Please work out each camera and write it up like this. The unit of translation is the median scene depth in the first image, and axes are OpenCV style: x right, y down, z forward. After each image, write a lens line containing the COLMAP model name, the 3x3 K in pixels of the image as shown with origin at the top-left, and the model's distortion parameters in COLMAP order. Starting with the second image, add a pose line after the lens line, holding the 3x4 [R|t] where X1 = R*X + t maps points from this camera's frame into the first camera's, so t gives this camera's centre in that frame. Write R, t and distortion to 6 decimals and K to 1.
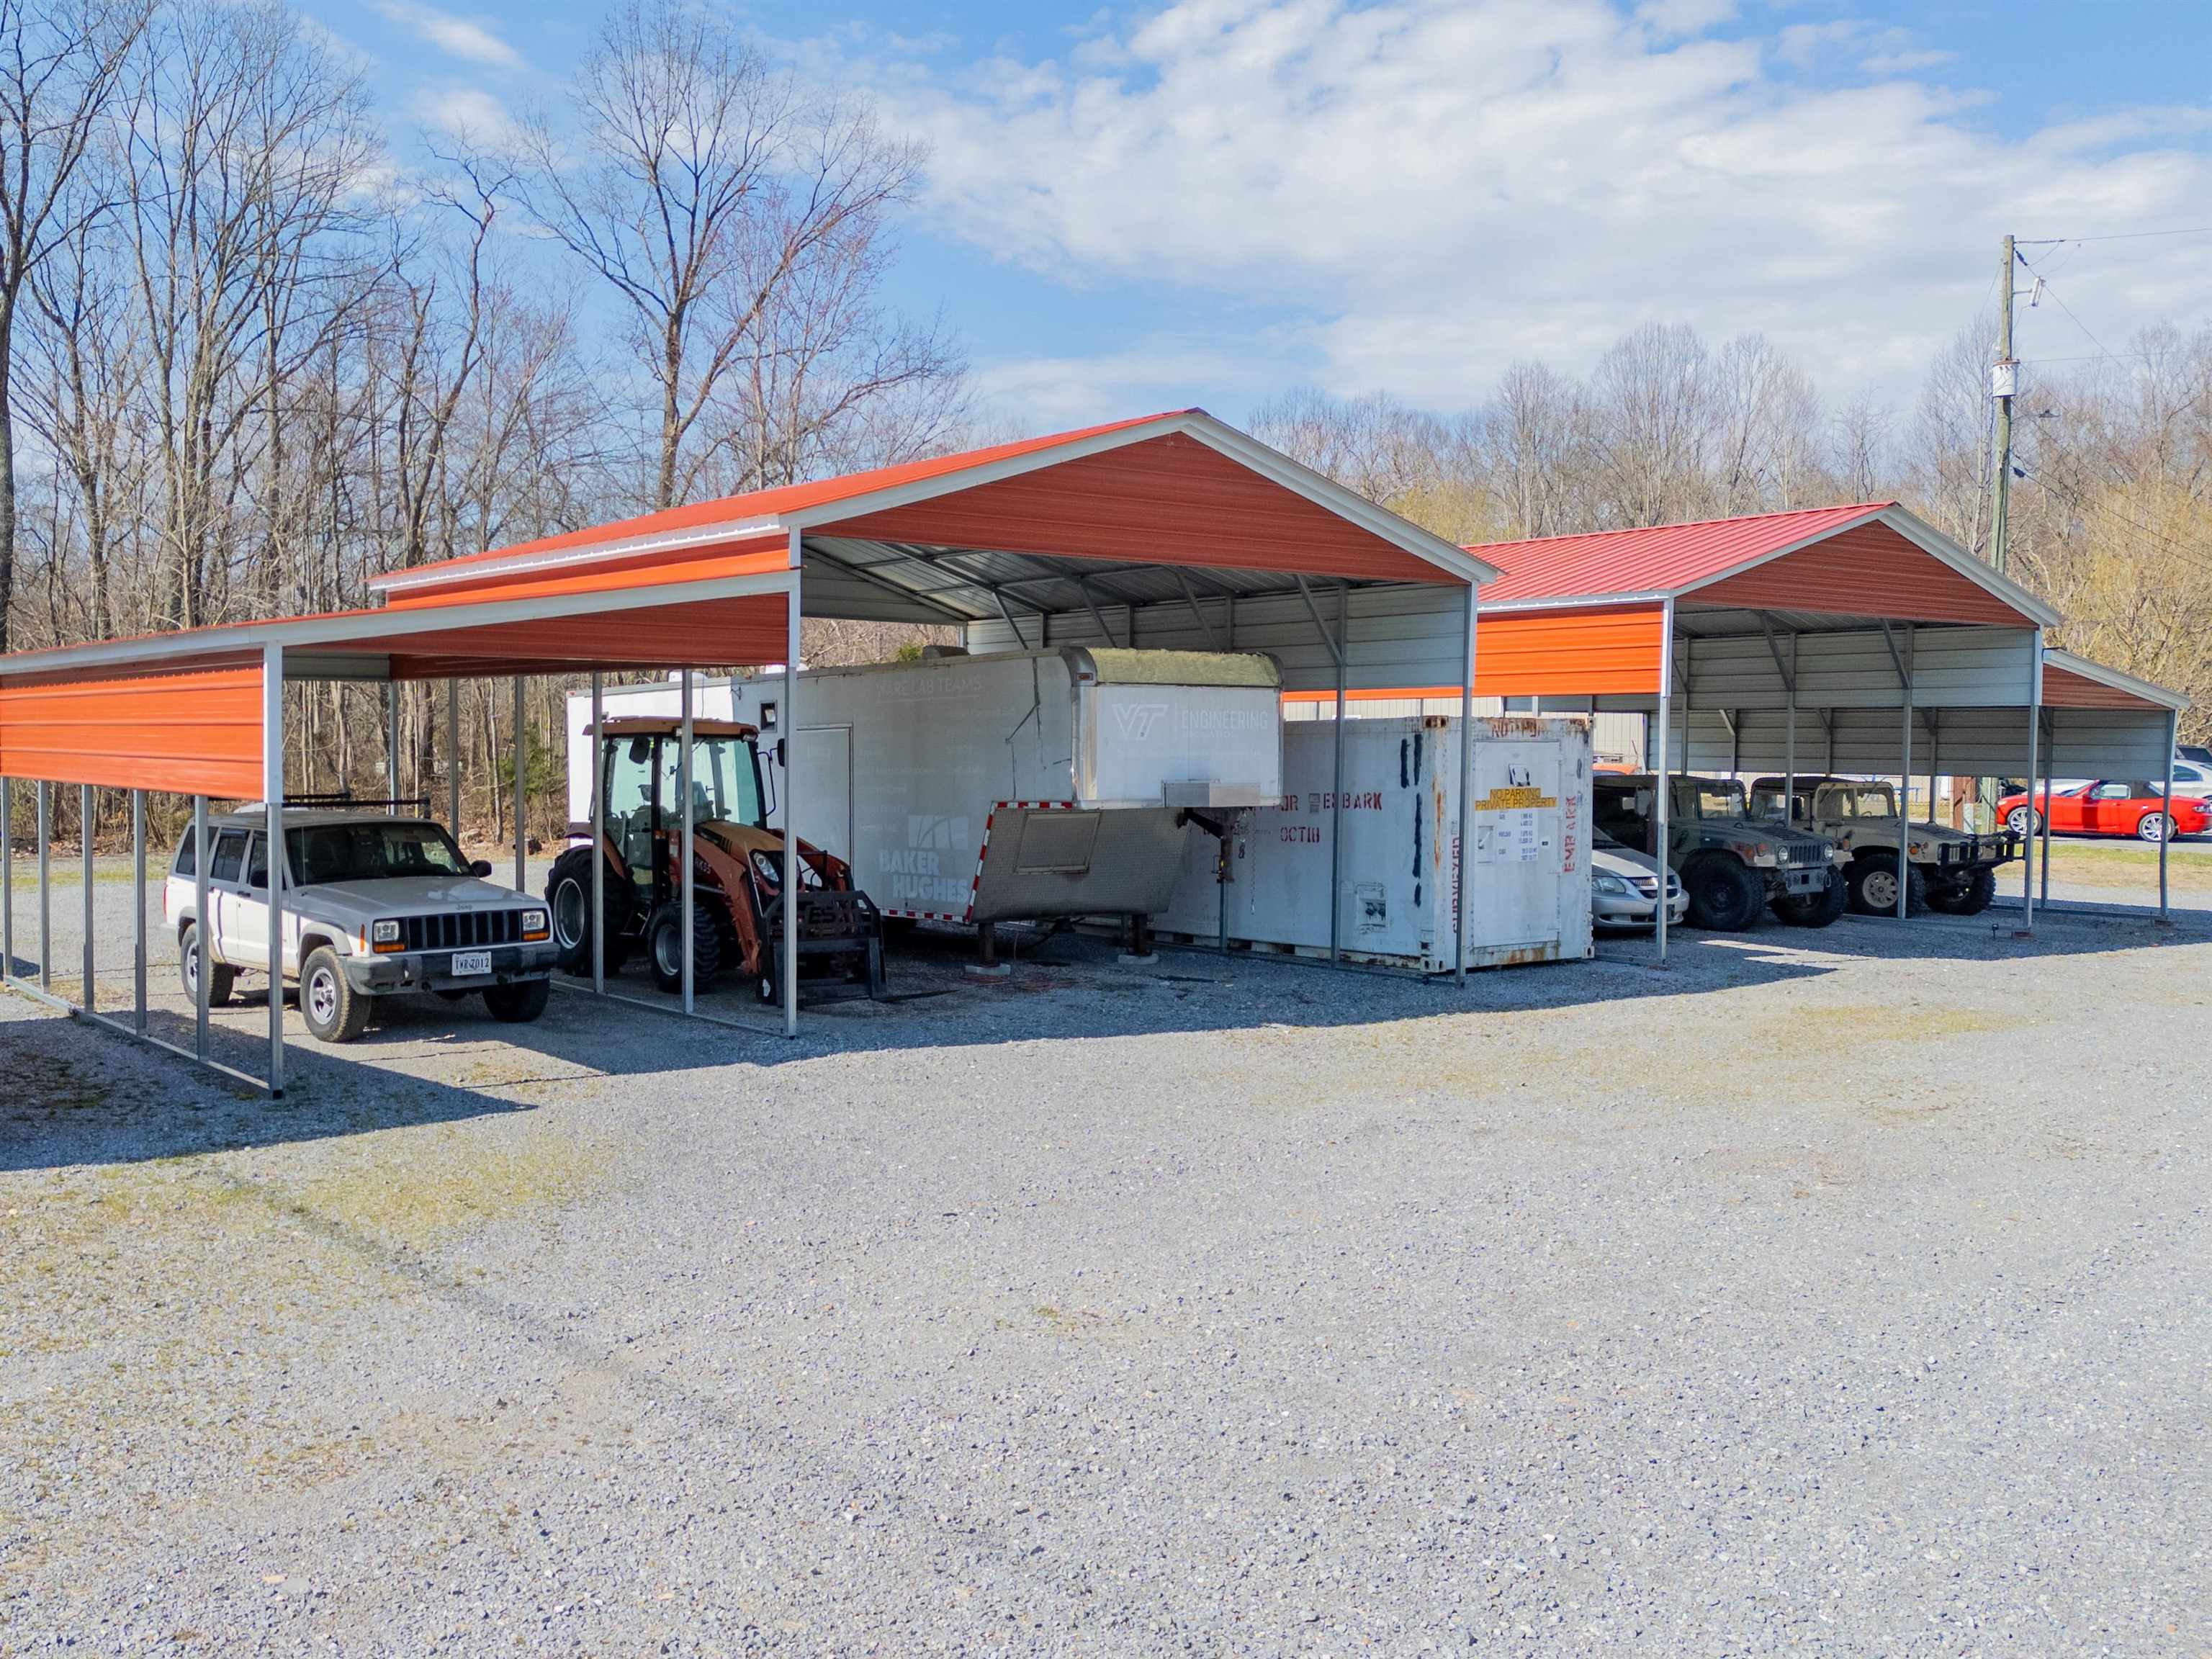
lens RADIAL K [[1541.8, 0, 1107.1], [0, 1541.8, 827.9], [0, 0, 1]] dist [0.089933, -0.083819]
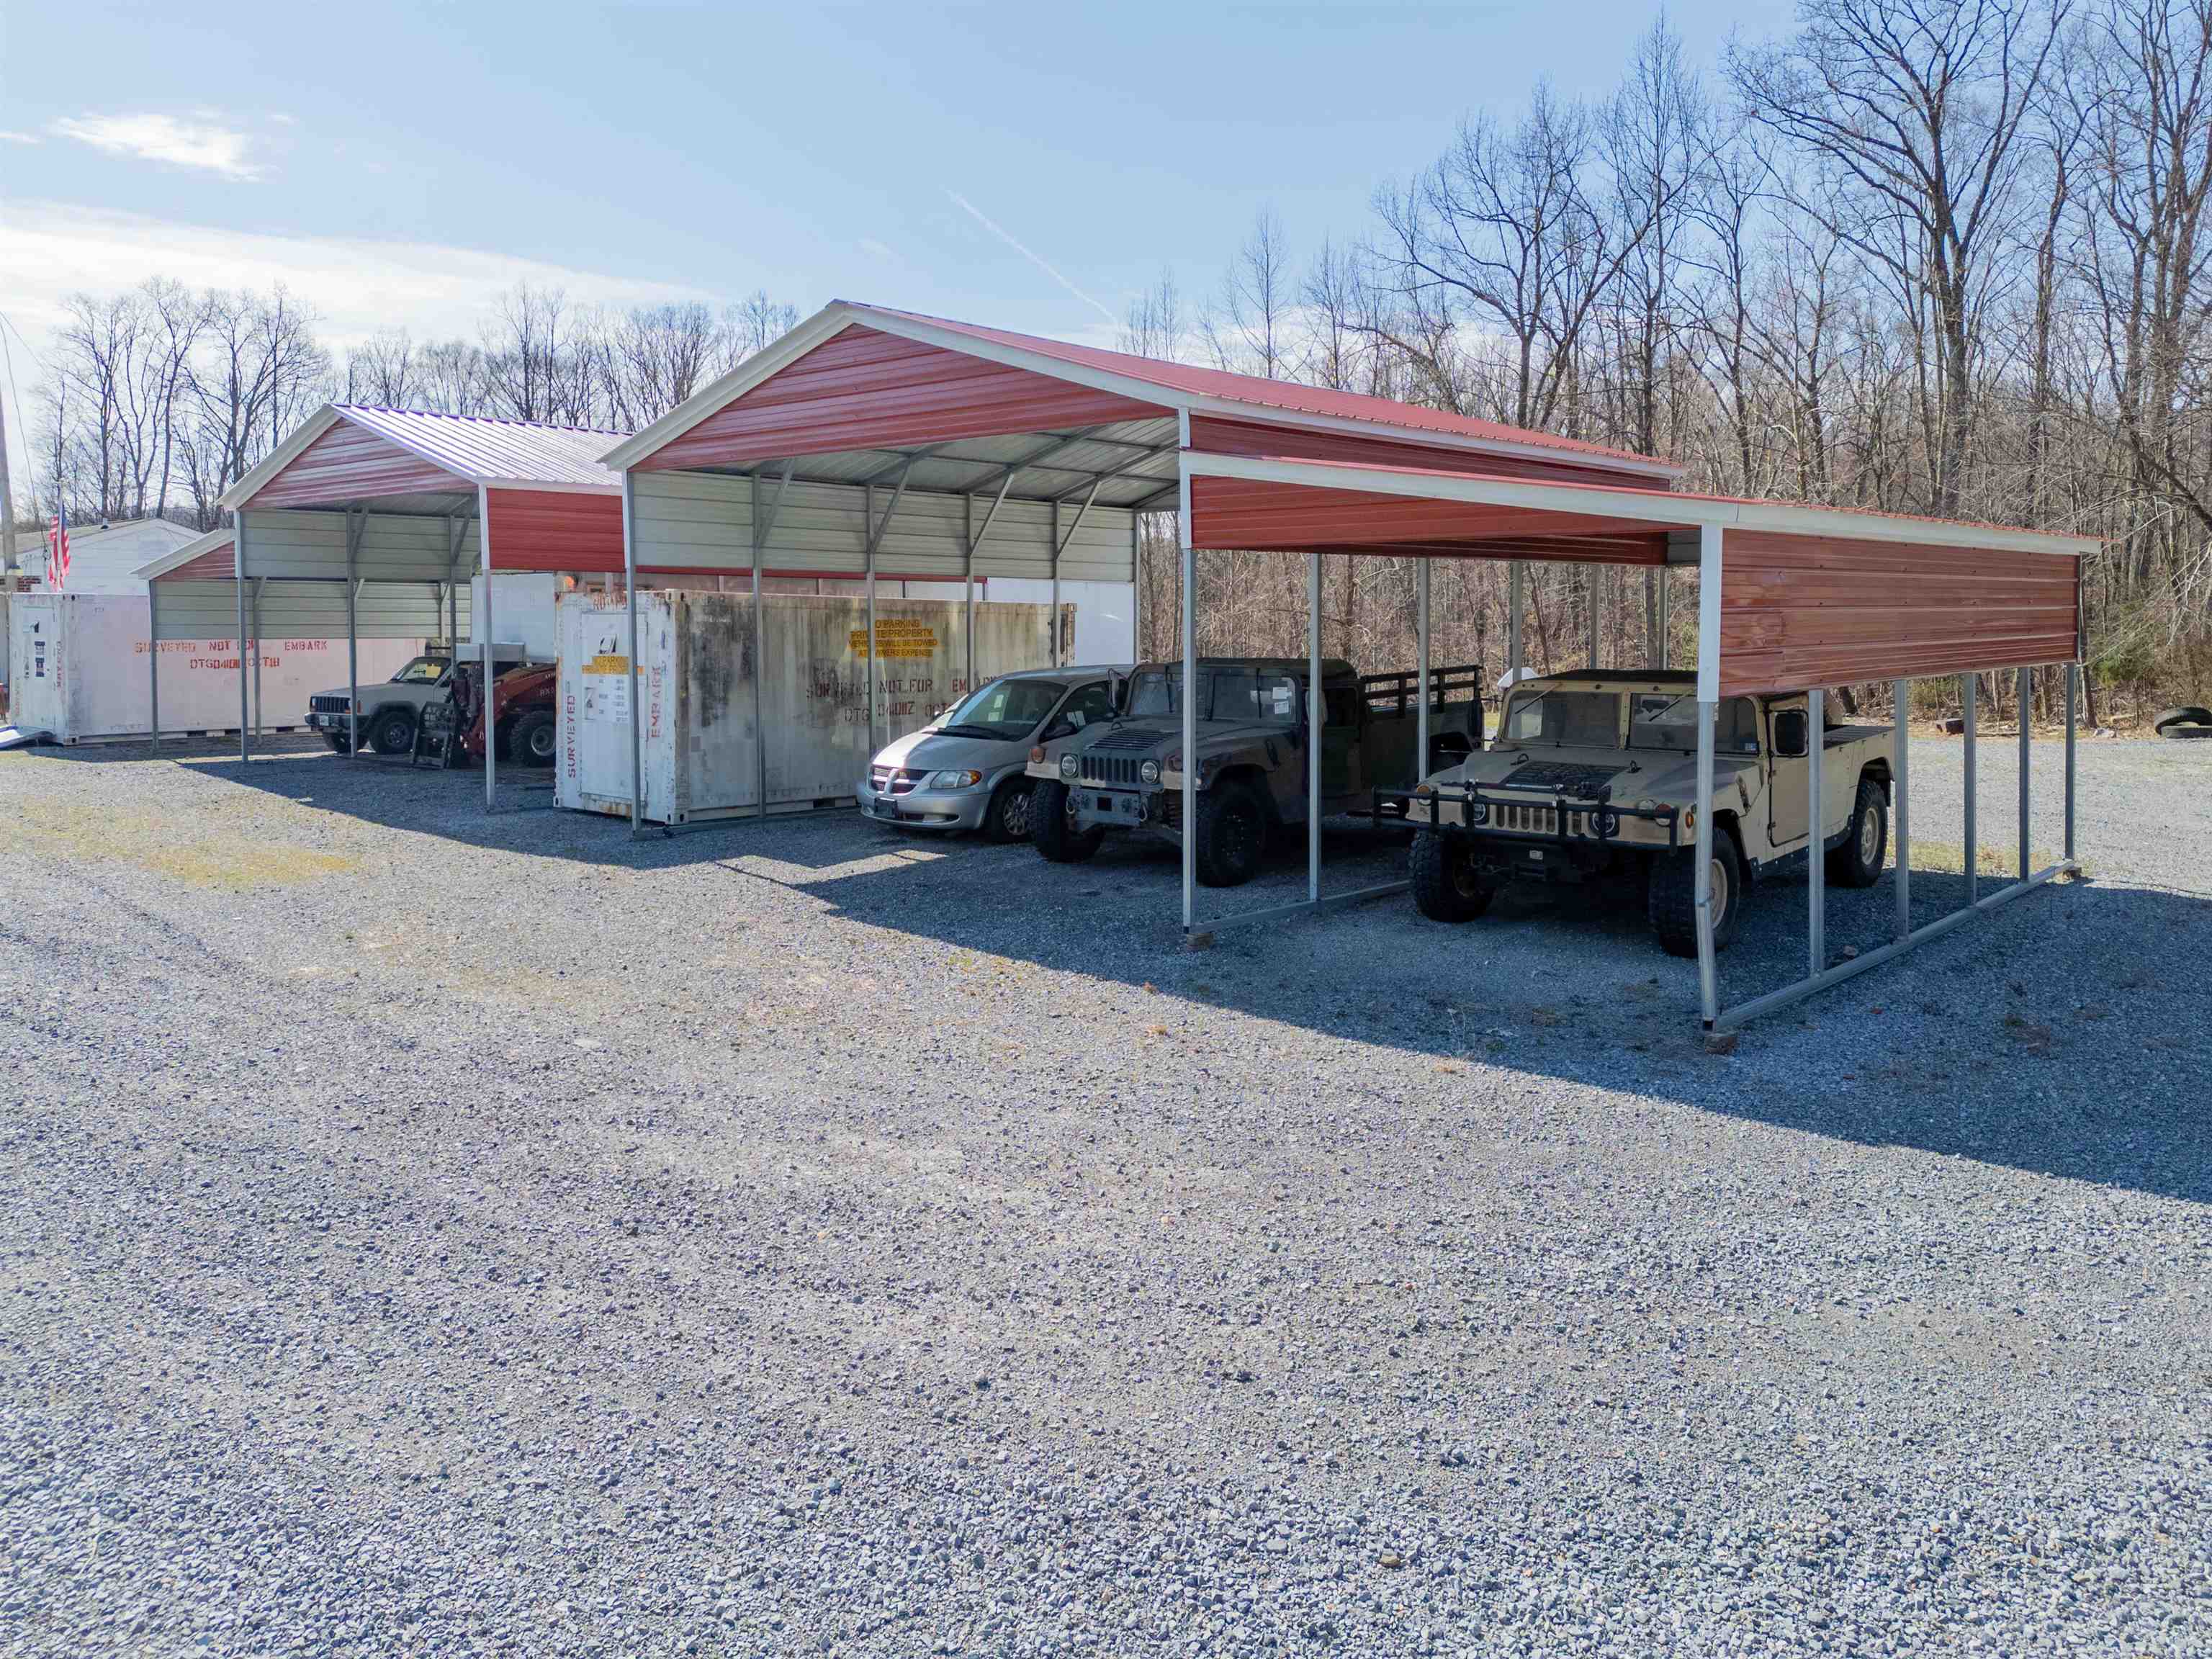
lens RADIAL K [[1541.8, 0, 1107.1], [0, 1541.8, 827.9], [0, 0, 1]] dist [0.089933, -0.083819]
pose [[0.309968, 0.127729, -0.942128, 1.124712], [-0.047959, 0.991774, 0.118681, -0.041271], [0.949537, 0.008396, 0.313543, 0.779486]]
